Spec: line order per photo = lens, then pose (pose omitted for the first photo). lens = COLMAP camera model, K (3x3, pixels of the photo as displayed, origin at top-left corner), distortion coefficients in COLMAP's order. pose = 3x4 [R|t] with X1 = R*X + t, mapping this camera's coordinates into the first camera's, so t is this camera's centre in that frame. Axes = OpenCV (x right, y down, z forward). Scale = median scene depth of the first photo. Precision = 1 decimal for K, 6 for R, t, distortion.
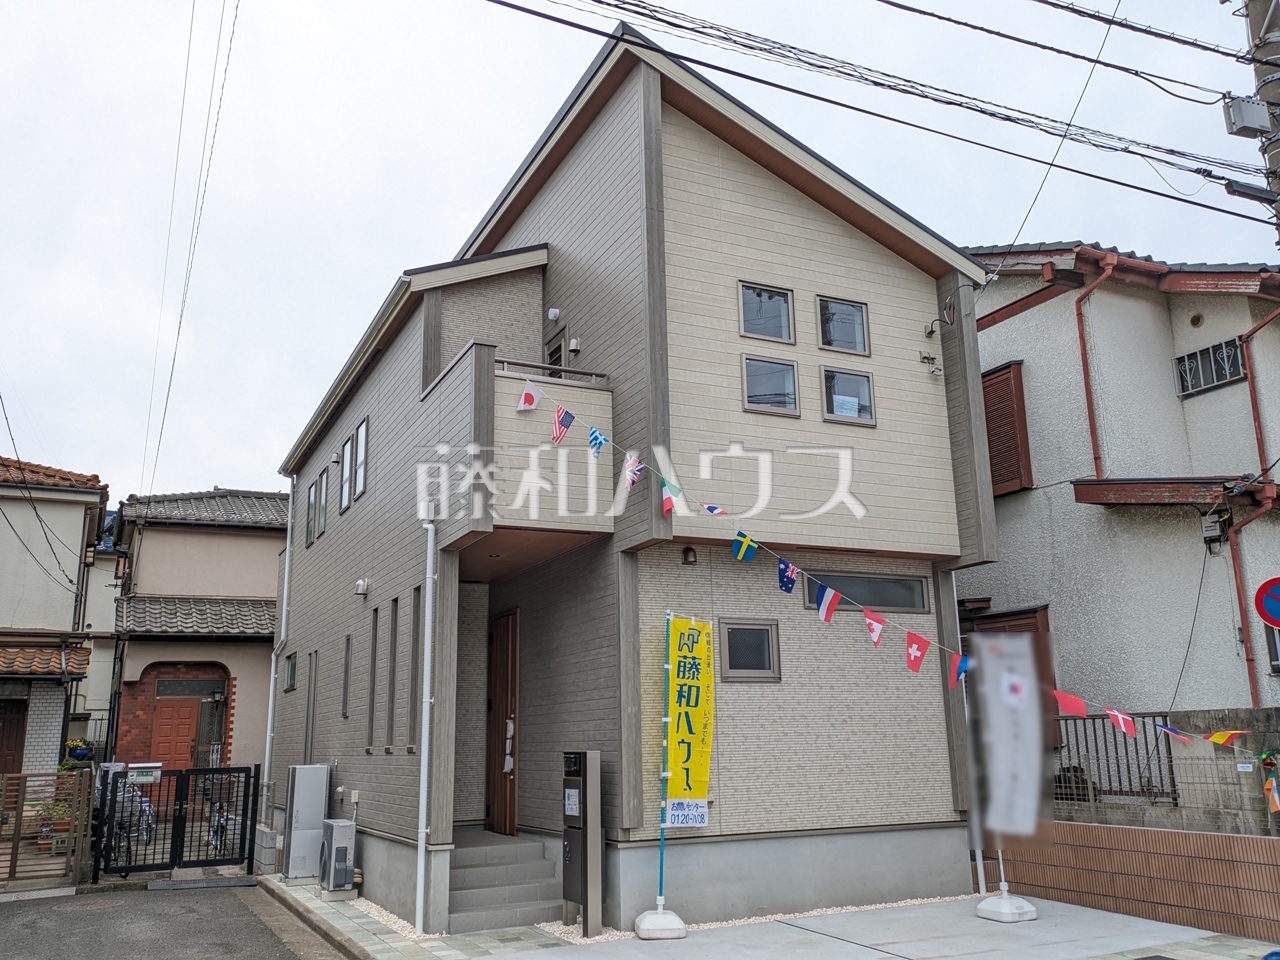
lens RADIAL K [[1082.0, 0, 643.2], [0, 1082.0, 478.0], [0, 0, 1]] dist [0.058165, -0.033040]
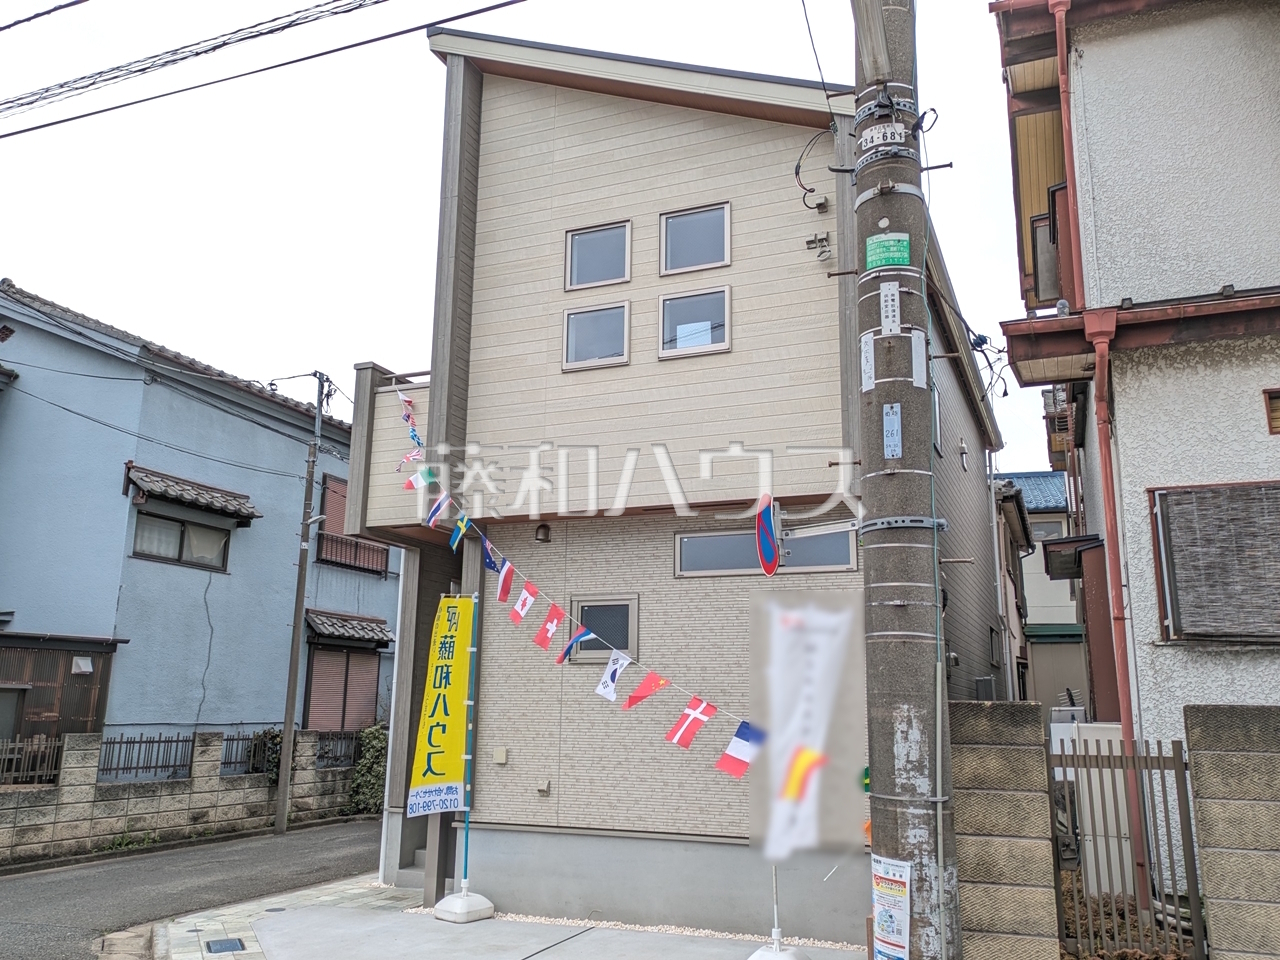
lens RADIAL K [[1052.5, 0, 641.5], [0, 1052.5, 477.4], [0, 0, 1]] dist [0.063313, -0.047369]
pose [[0.658903, -0.136171, -0.739800, 0.756700], [0.151251, 0.987376, -0.047029, 0.075830], [0.736865, -0.080908, 0.671181, 0.417850]]
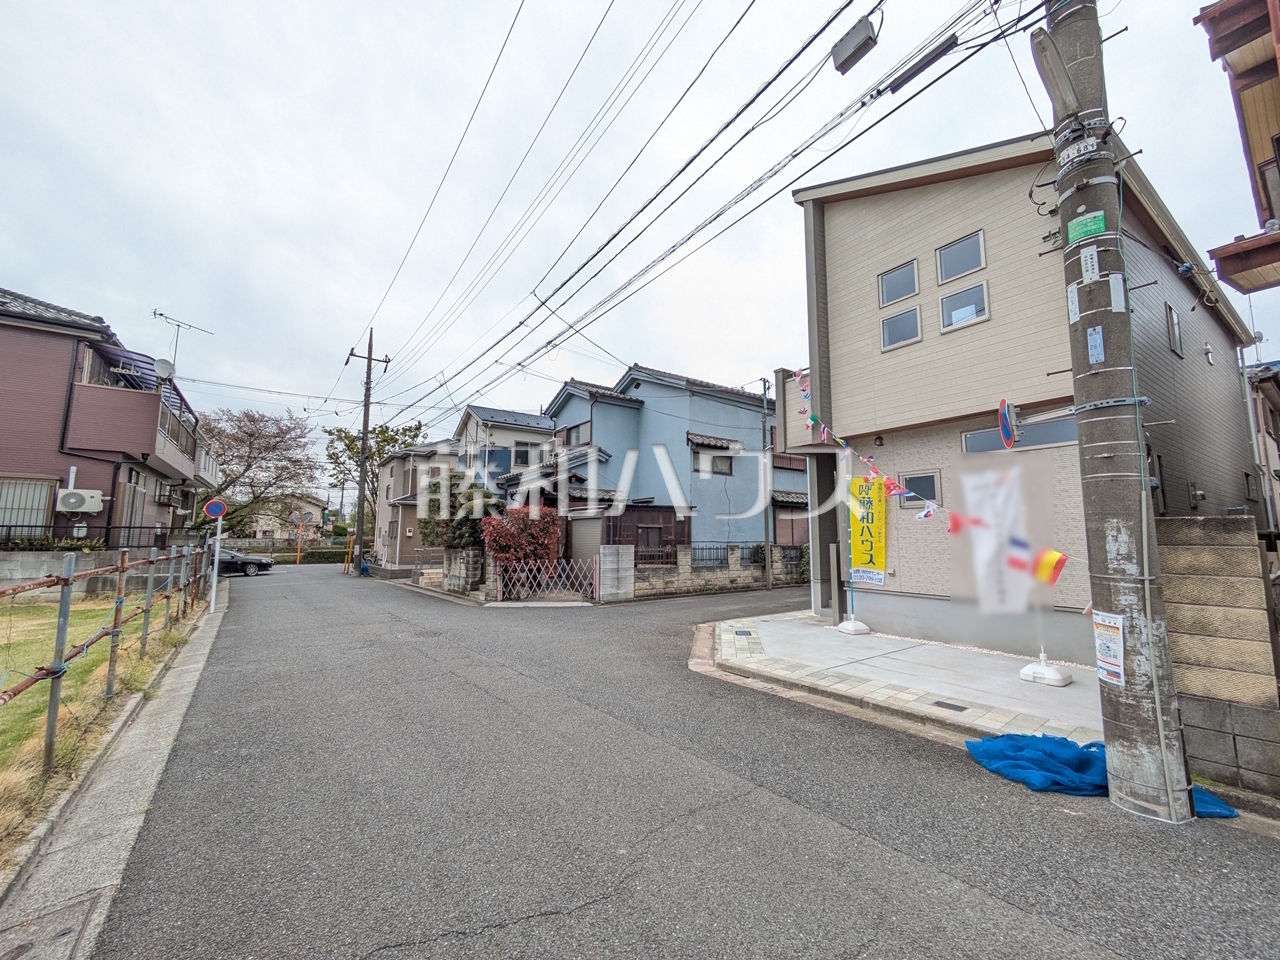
lens RADIAL K [[505.8, 0, 638.6], [0, 505.8, 479.1], [0, 0, 1]] dist [0.002193, 0.000477]
pose [[0.142322, -0.093336, -0.985410, 0.772093], [0.226094, 0.972290, -0.059439, 0.087867], [0.963652, -0.214336, 0.159481, 0.438597]]
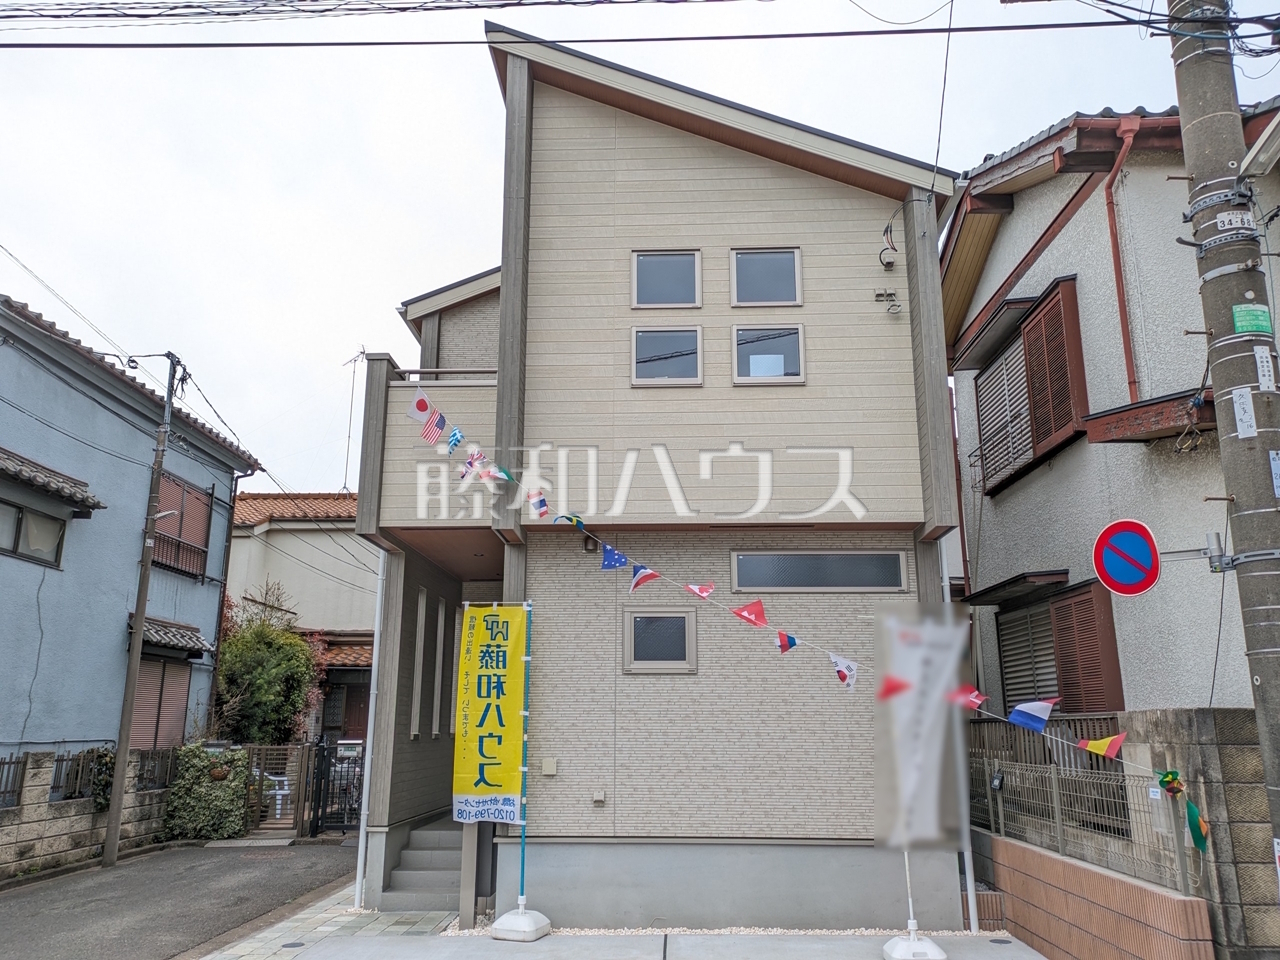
lens RADIAL K [[985.8, 0, 635.2], [0, 985.8, 481.2], [0, 0, 1]] dist [0.057226, -0.038197]
pose [[0.880162, -0.093584, -0.465356, 0.466836], [0.091682, 0.995428, -0.026778, 0.041230], [0.465735, -0.019096, 0.884718, 0.227462]]
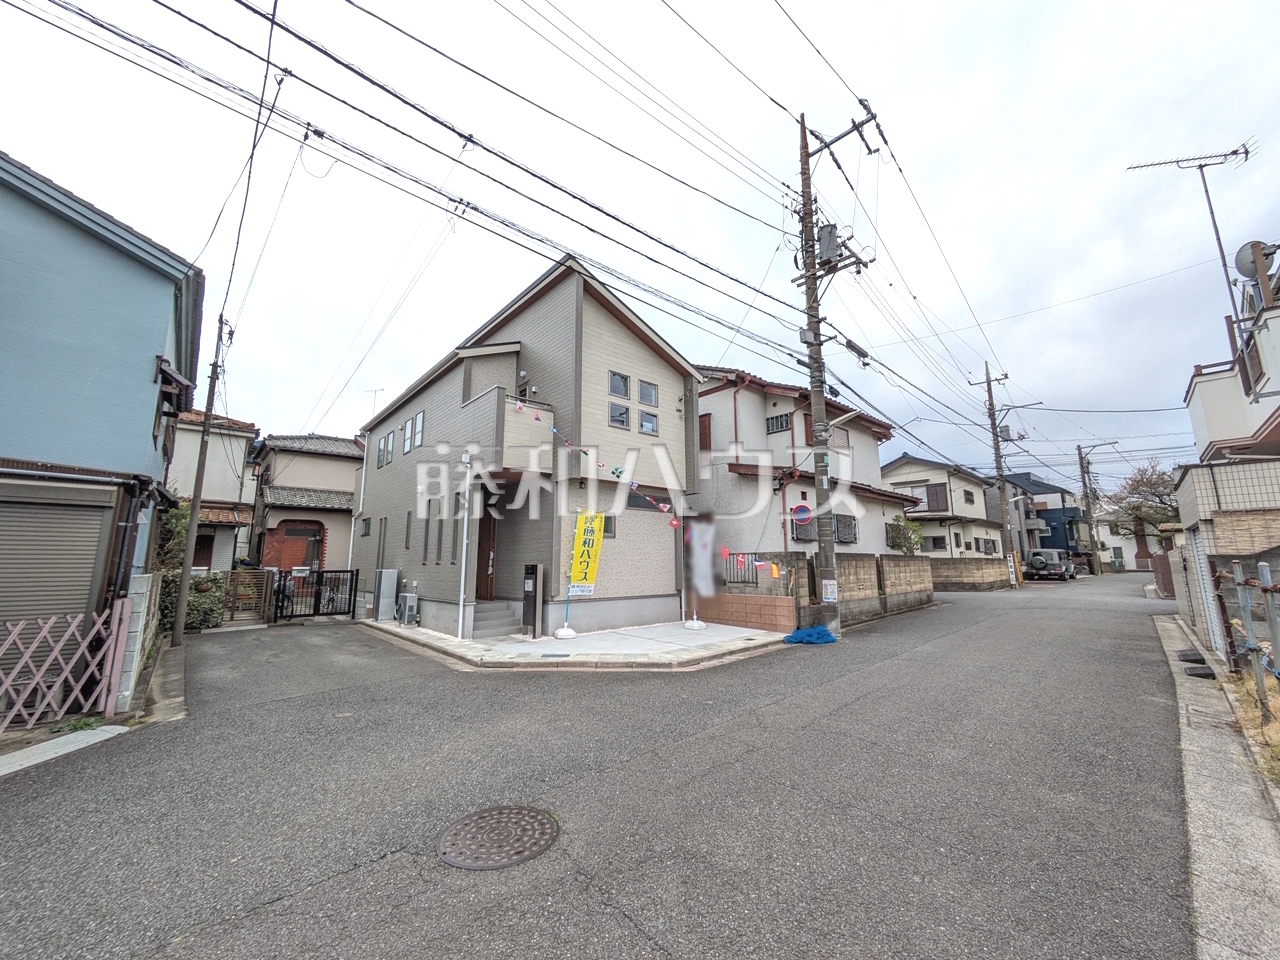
lens RADIAL K [[505.8, 0, 638.9], [0, 505.8, 478.0], [0, 0, 1]] dist [0.002193, 0.000477]
pose [[0.965357, 0.060503, 0.253822, -0.113997], [-0.076286, 0.995687, 0.052799, -0.010995], [-0.249533, -0.070333, 0.965809, -0.100280]]
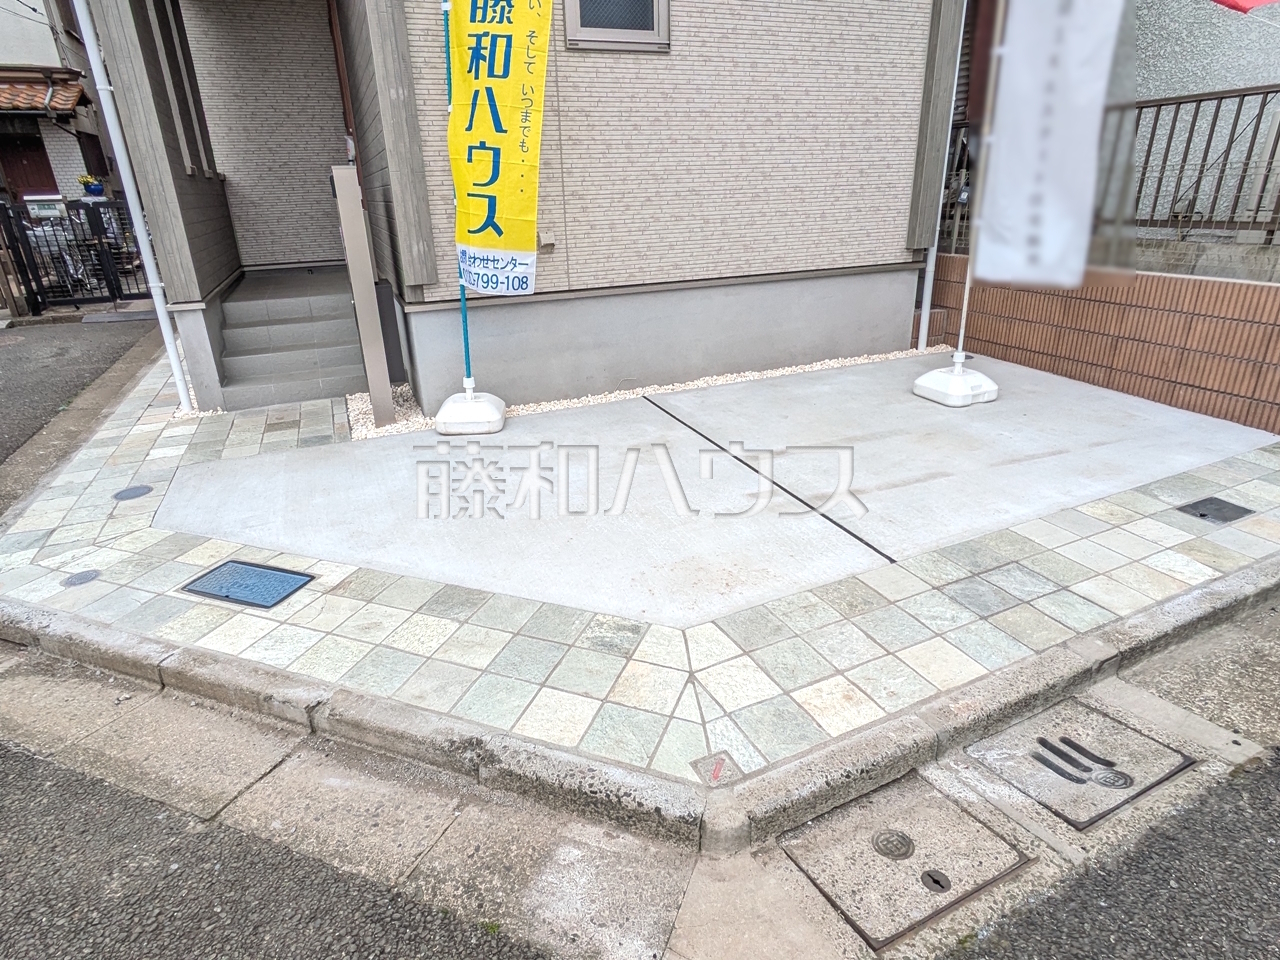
lens RADIAL K [[712.7, 0, 629.3], [0, 712.7, 470.8], [0, 0, 1]] dist [0.001243, 0.000064]
pose [[0.997542, 0.017805, -0.067774, 0.130264], [0.024674, 0.815989, 0.577540, 0.140564], [0.065587, -0.577793, 0.813544, 0.500031]]
